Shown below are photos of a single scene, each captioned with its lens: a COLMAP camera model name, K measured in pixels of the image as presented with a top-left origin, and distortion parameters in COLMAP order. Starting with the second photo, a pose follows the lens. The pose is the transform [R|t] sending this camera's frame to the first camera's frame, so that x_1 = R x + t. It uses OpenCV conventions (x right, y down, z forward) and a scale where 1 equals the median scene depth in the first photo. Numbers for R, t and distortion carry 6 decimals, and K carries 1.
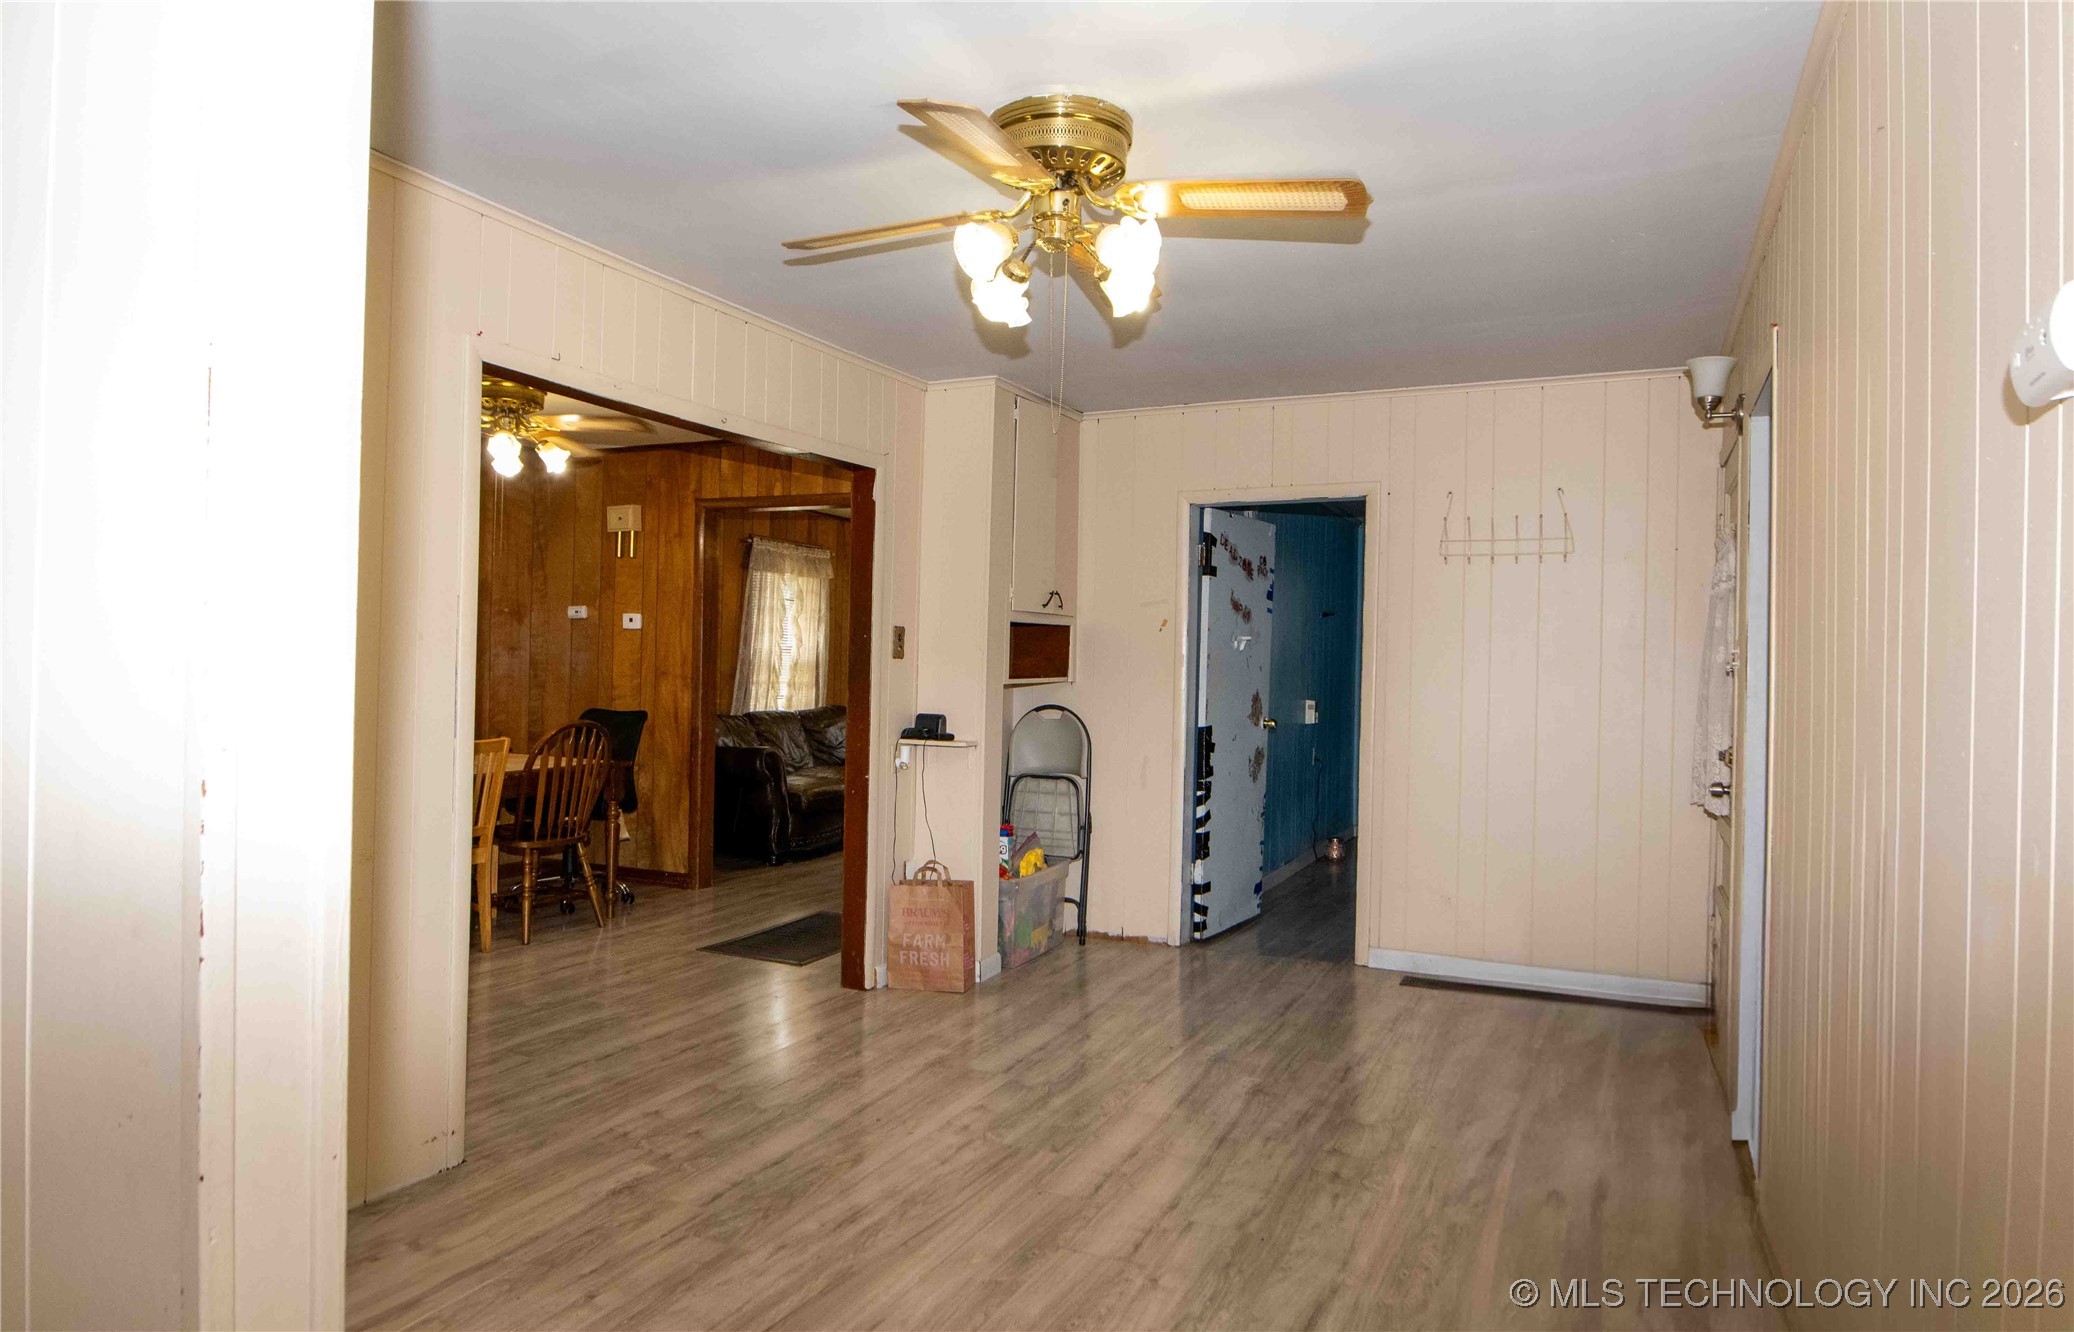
lens RADIAL K [[1258.0, 0, 1025.3], [0, 1258.0, 662.6], [0, 0, 1]] dist [-0.003556, -0.000476]
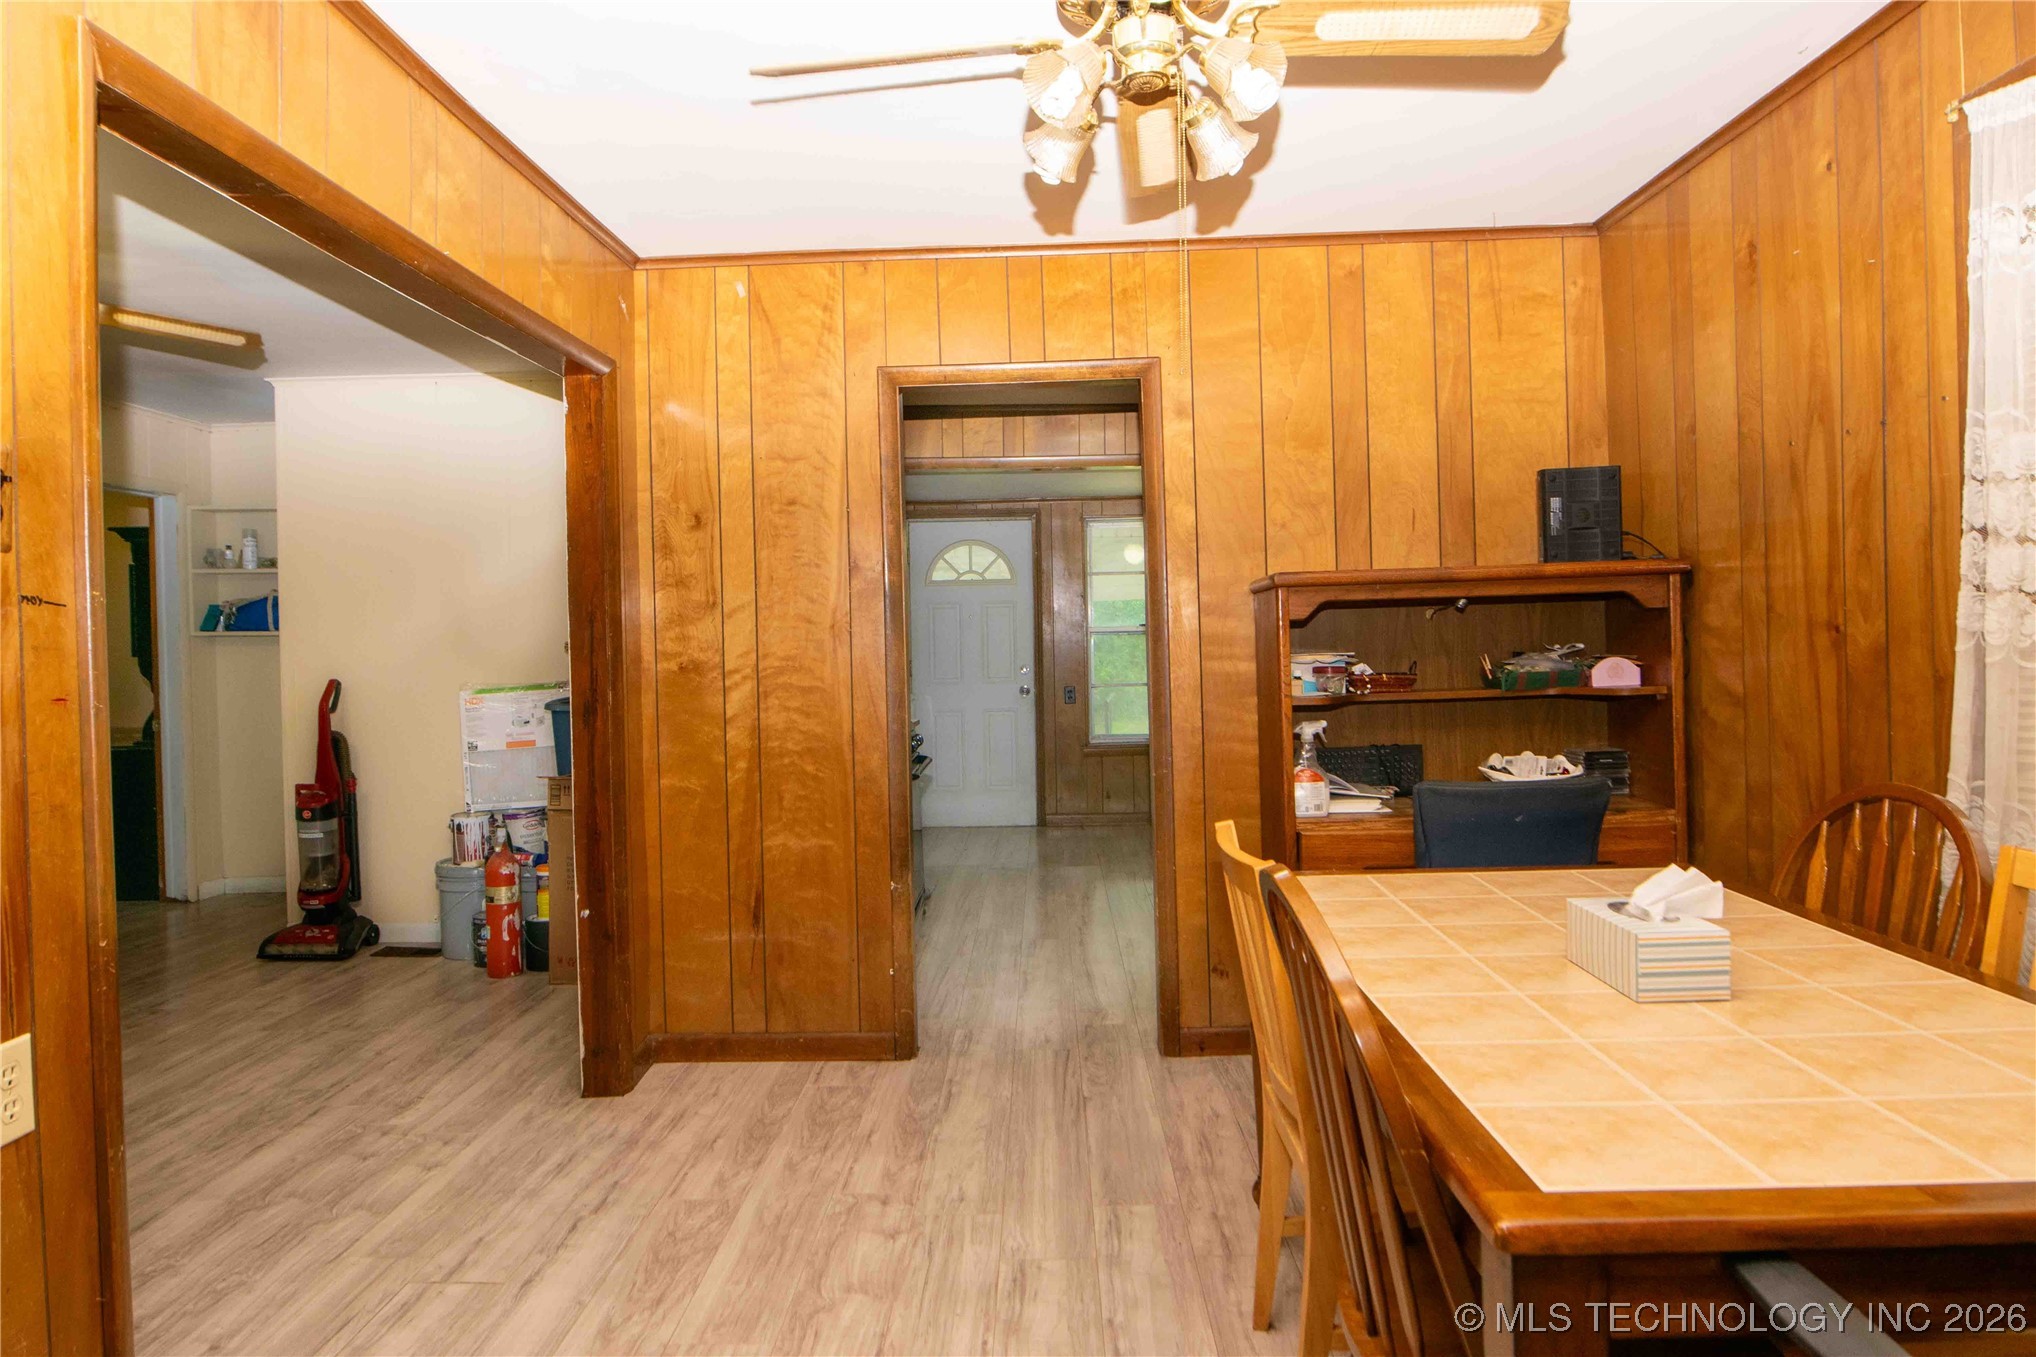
lens RADIAL K [[1241.0, 0, 1000.7], [0, 1241.0, 647.0], [0, 0, 1]] dist [-0.018024, -0.002673]
pose [[-0.917543, -0.003980, -0.397618, -0.346298], [0.000022, 0.999949, -0.010060, 0.008538], [0.397638, -0.009239, -0.917496, 2.122226]]
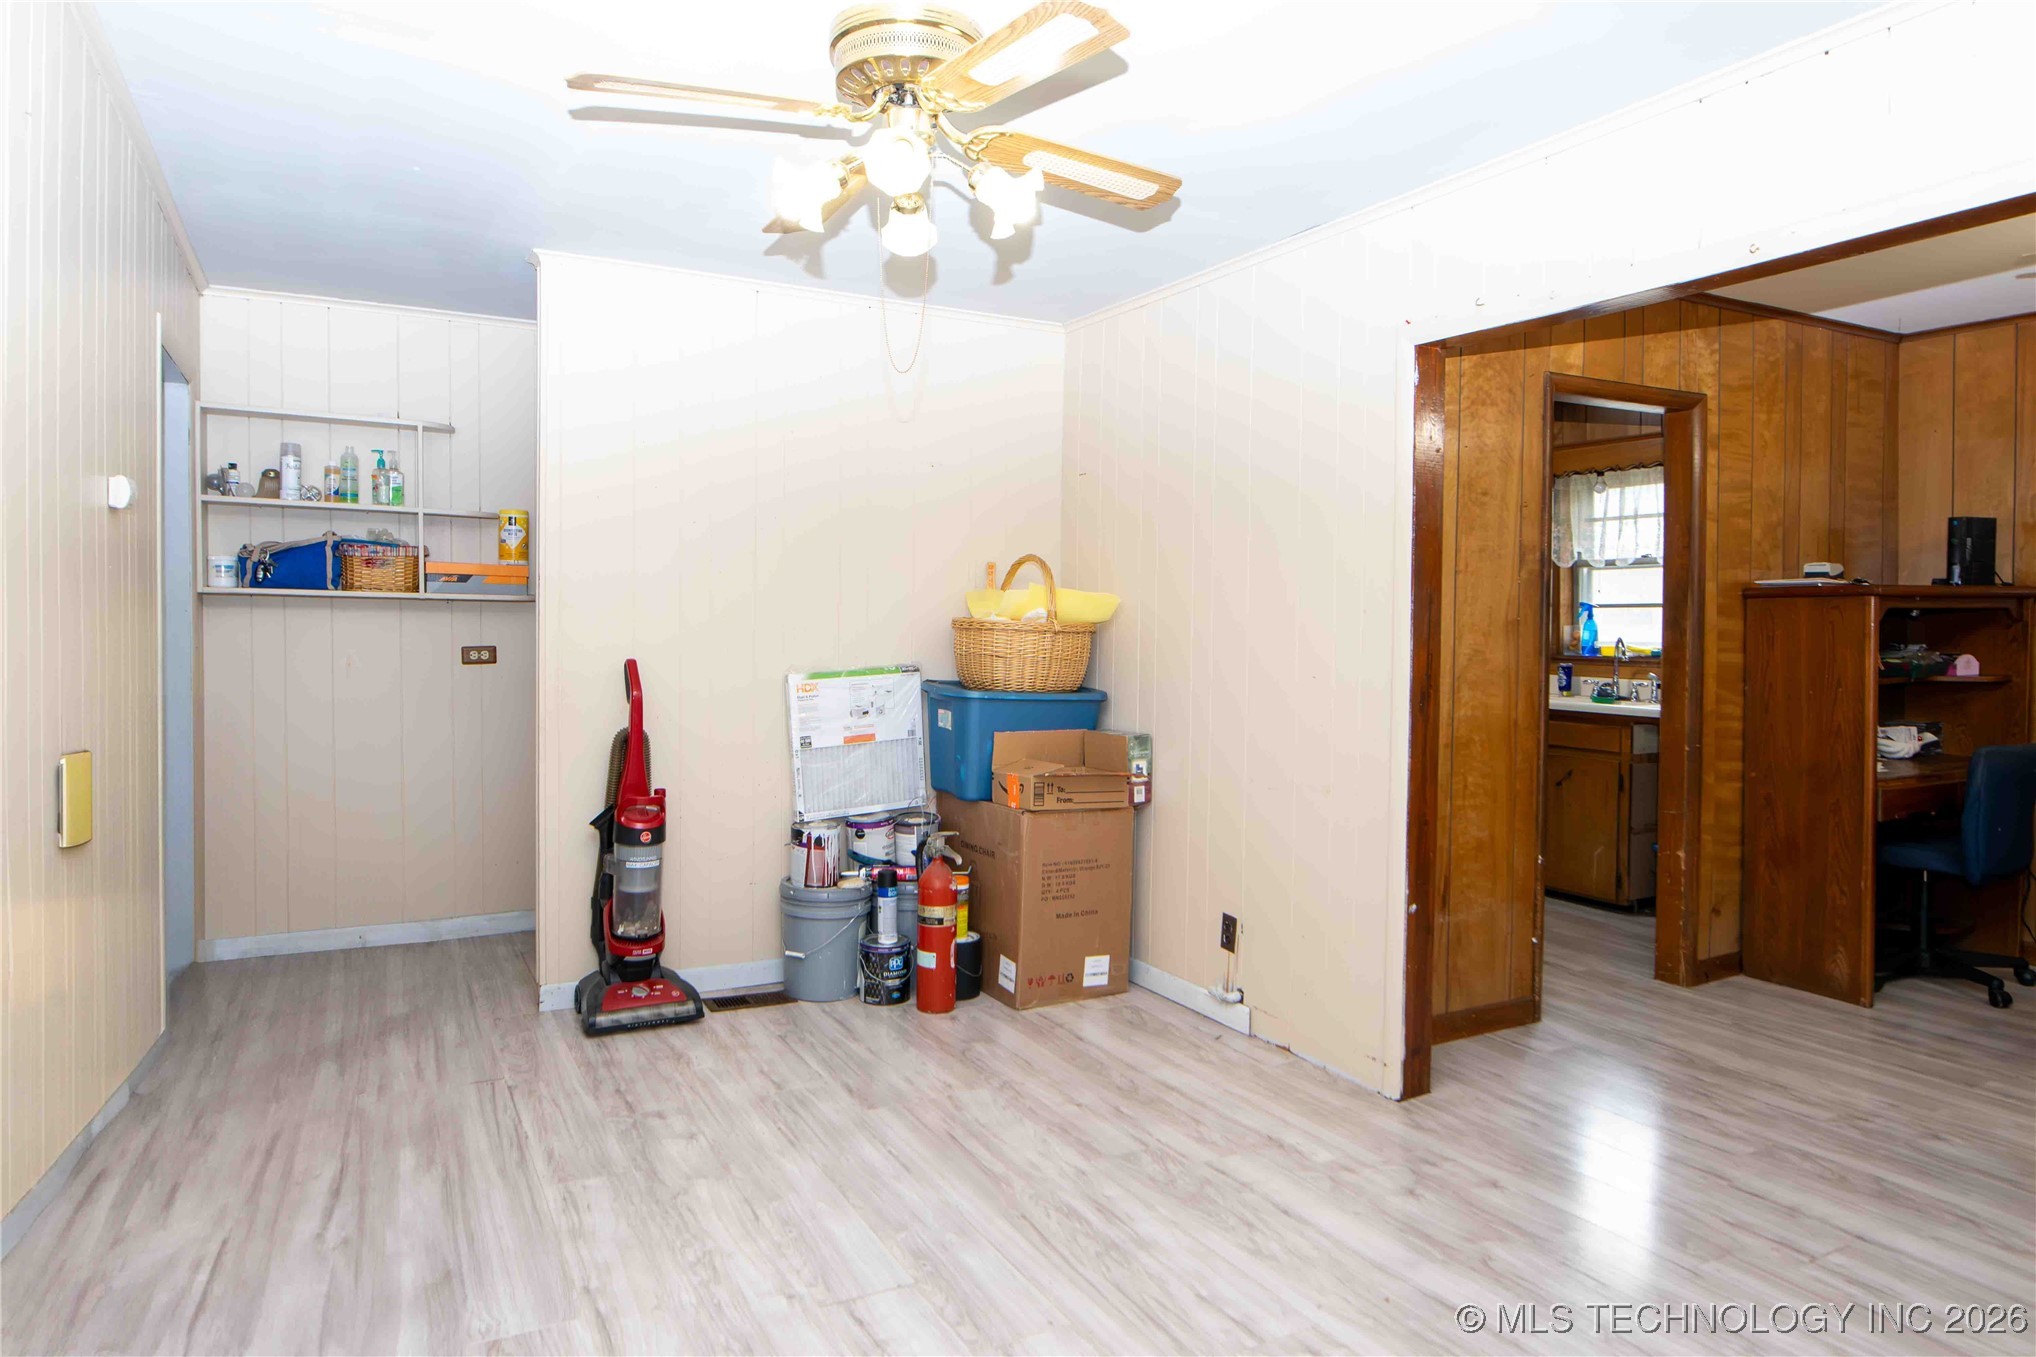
lens RADIAL K [[1241.0, 0, 1009.9], [0, 1241.0, 657.8], [0, 0, 1]] dist [-0.018024, -0.002673]
pose [[-0.596250, -0.003902, -0.802789, 0.585606], [-0.016306, 0.999841, 0.007251, 0.017569], [0.802633, 0.017413, -0.596219, 1.333280]]
